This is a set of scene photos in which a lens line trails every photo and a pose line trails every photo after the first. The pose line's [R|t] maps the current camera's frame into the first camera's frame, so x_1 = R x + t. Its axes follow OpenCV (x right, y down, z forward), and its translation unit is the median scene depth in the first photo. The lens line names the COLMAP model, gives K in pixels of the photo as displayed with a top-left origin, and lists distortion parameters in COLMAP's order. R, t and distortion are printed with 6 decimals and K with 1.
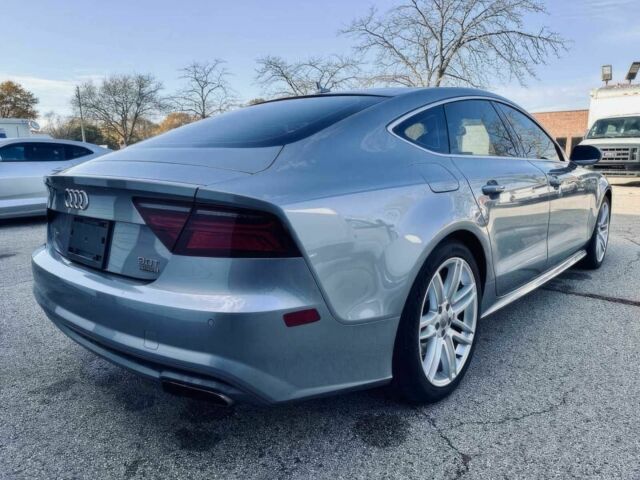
lens RADIAL K [[475.3, 0, 319.5], [0, 475.3, 239.8], [0, 0, 1]] dist [-0.049071, -0.002437]
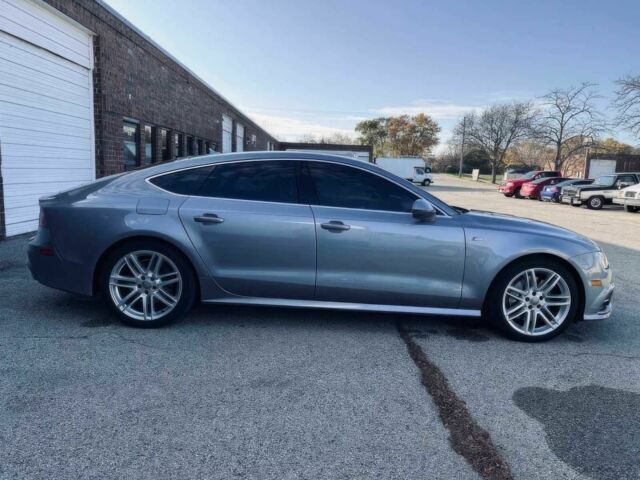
lens RADIAL K [[475.3, 0, 318.4], [0, 475.3, 239.8], [0, 0, 1]] dist [-0.049071, -0.002437]
pose [[0.667701, 0.121939, -0.734374, 0.143437], [-0.156955, 0.987377, 0.021243, -0.010331], [0.727695, 0.101080, 0.678412, 0.016372]]
